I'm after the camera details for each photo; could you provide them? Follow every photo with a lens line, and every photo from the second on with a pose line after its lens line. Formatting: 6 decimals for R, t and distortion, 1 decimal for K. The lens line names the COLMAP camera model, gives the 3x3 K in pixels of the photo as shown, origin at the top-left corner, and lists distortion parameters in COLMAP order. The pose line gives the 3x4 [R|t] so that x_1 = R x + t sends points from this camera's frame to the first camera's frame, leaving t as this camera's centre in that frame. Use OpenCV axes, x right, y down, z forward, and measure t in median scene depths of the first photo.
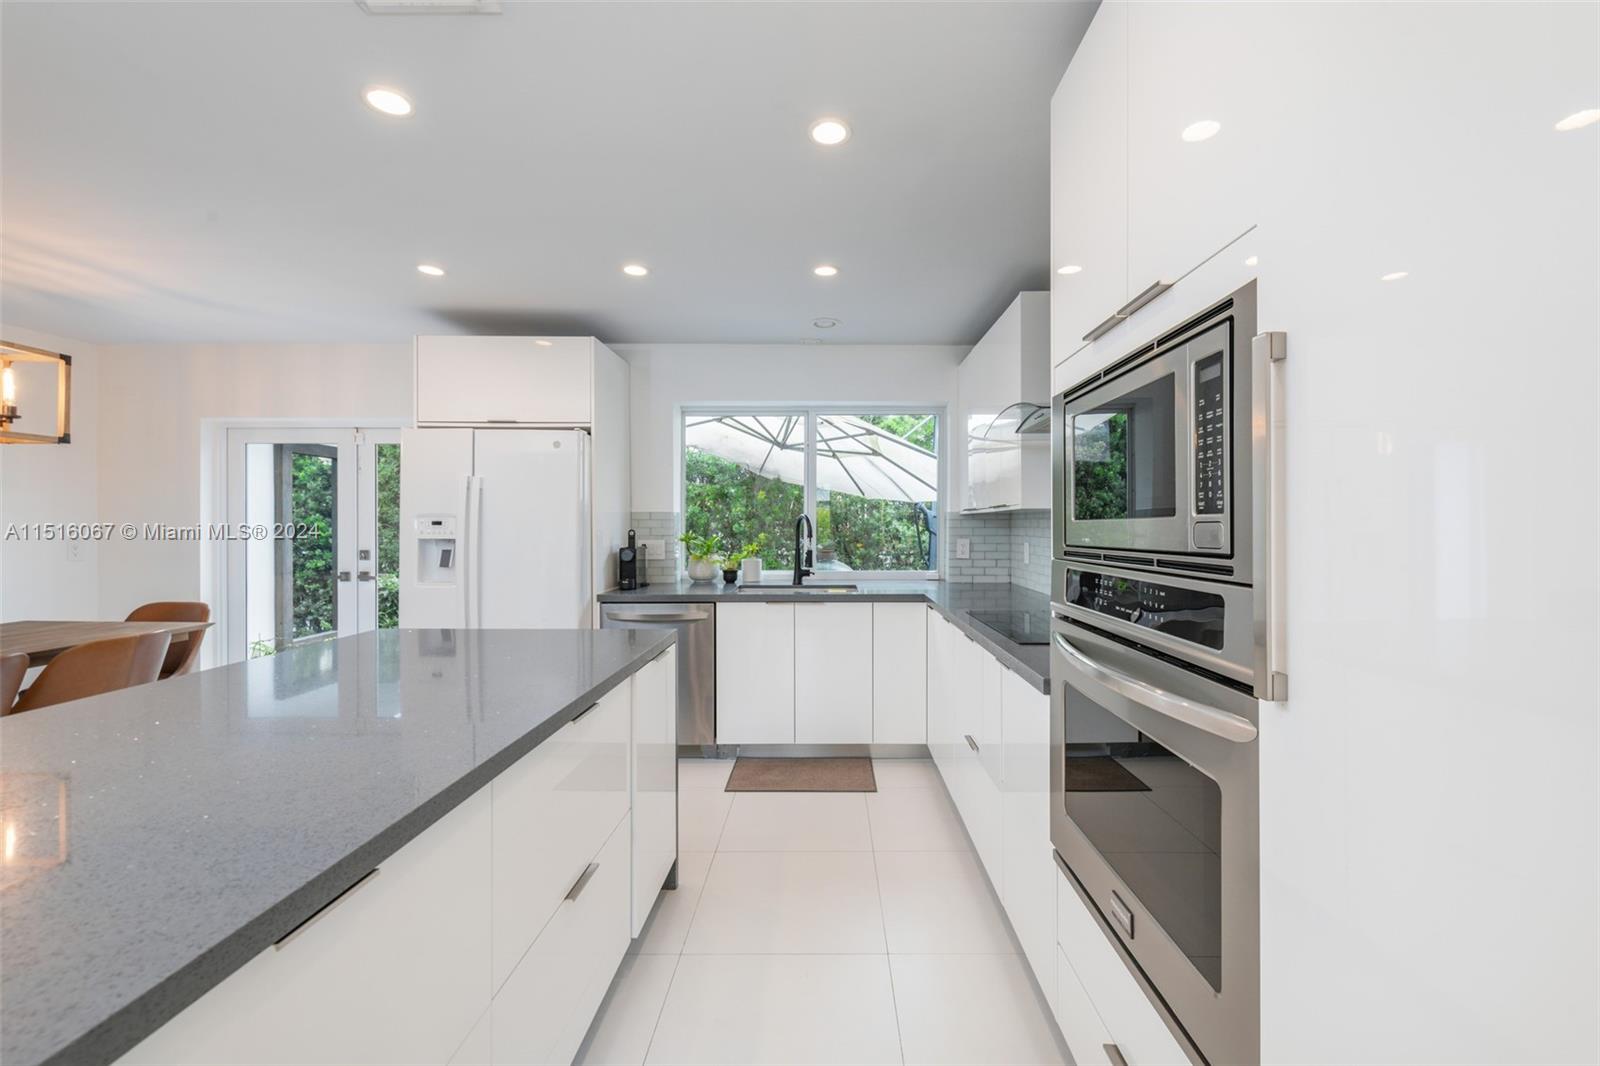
lens RADIAL K [[680.8, 0, 799.6], [0, 680.8, 528.0], [0, 0, 1]] dist [0.028882, -0.000376]
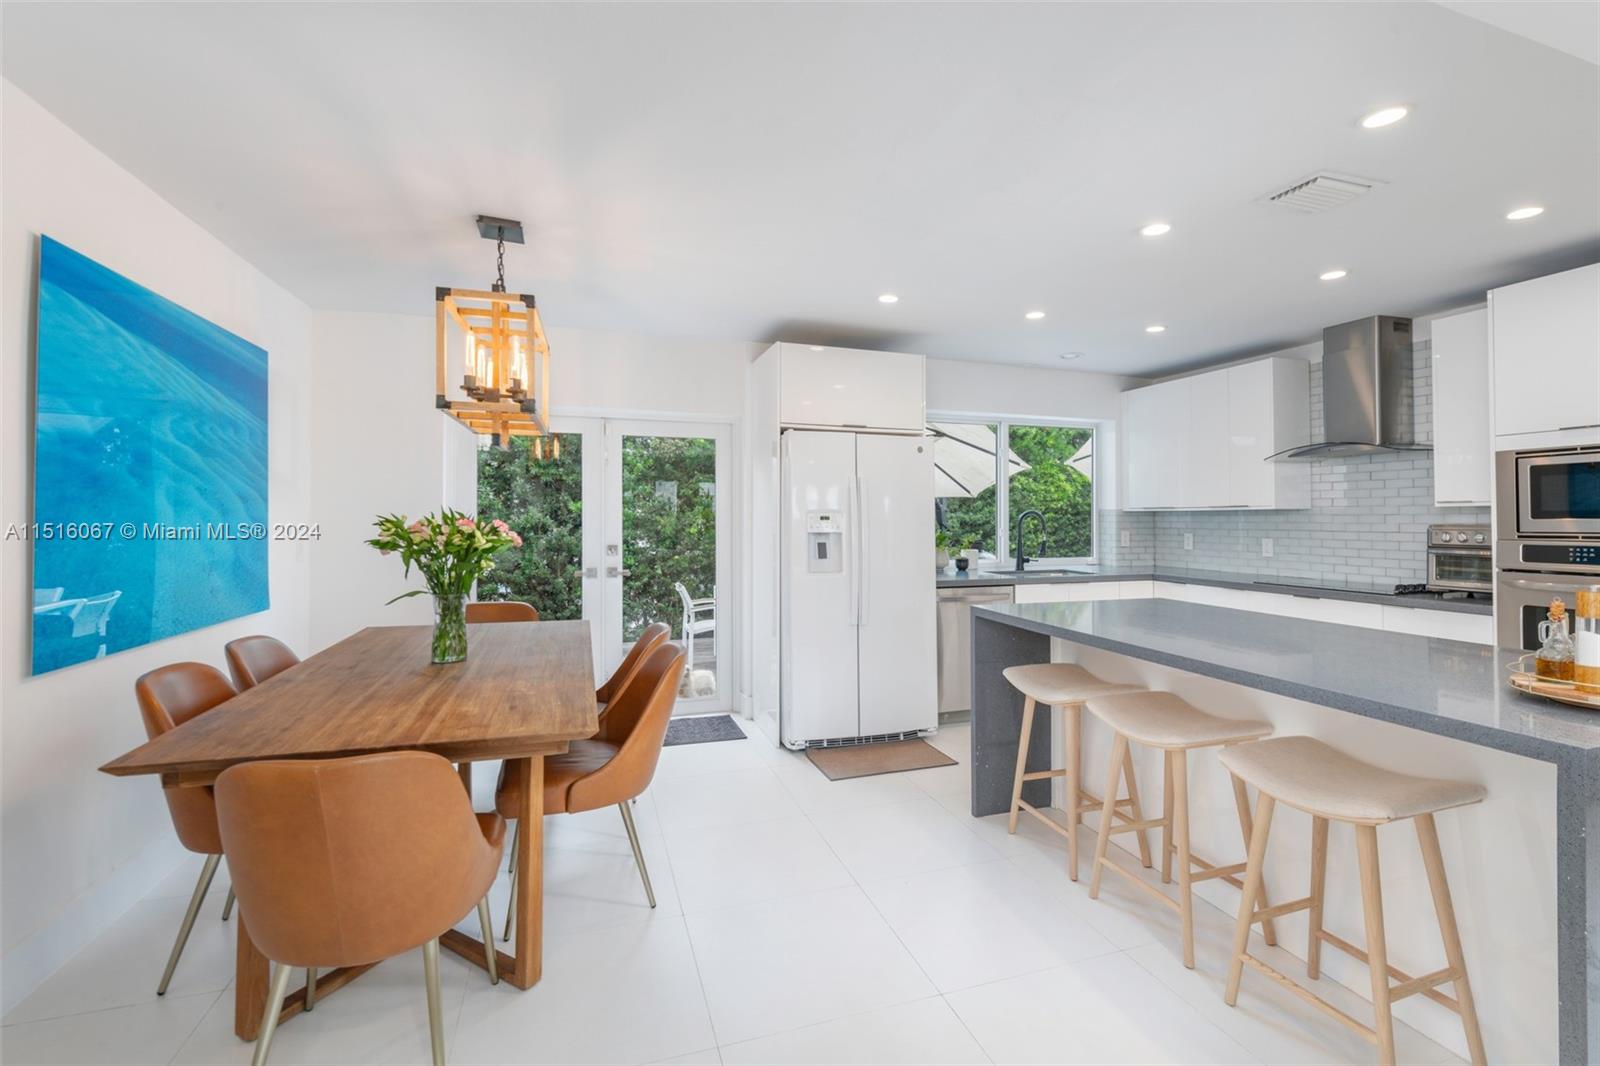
lens RADIAL K [[736.7, 0, 815.1], [0, 736.7, 516.8], [0, 0, 1]] dist [0.000329, -0.001288]
pose [[0.936473, 0.002752, 0.350730, -0.854104], [-0.000865, 0.999984, -0.005535, -0.002227], [-0.350739, 0.004879, 0.936460, -0.075443]]
